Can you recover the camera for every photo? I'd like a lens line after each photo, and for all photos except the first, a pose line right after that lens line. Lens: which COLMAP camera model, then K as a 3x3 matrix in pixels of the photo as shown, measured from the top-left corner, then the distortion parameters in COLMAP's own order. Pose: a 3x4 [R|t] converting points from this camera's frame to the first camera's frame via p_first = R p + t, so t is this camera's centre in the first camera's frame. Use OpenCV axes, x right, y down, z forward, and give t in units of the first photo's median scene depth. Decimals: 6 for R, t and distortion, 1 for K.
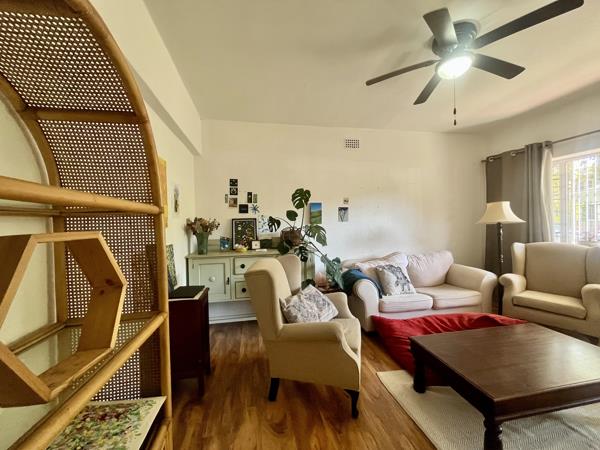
lens RADIAL K [[243.5, 0, 297.6], [0, 243.5, 224.0], [0, 0, 1]] dist [-0.001277, -0.000205]
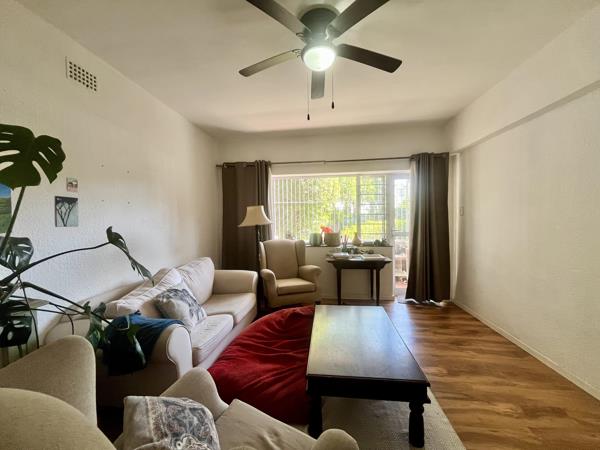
lens RADIAL K [[243.5, 0, 299.2], [0, 243.5, 225.3], [0, 0, 1]] dist [-0.001277, -0.000205]
pose [[0.296455, -0.011709, 0.954975, -0.156659], [0.022682, 0.999729, 0.005217, -0.004885], [-0.954778, 0.020114, 0.296640, 0.461782]]
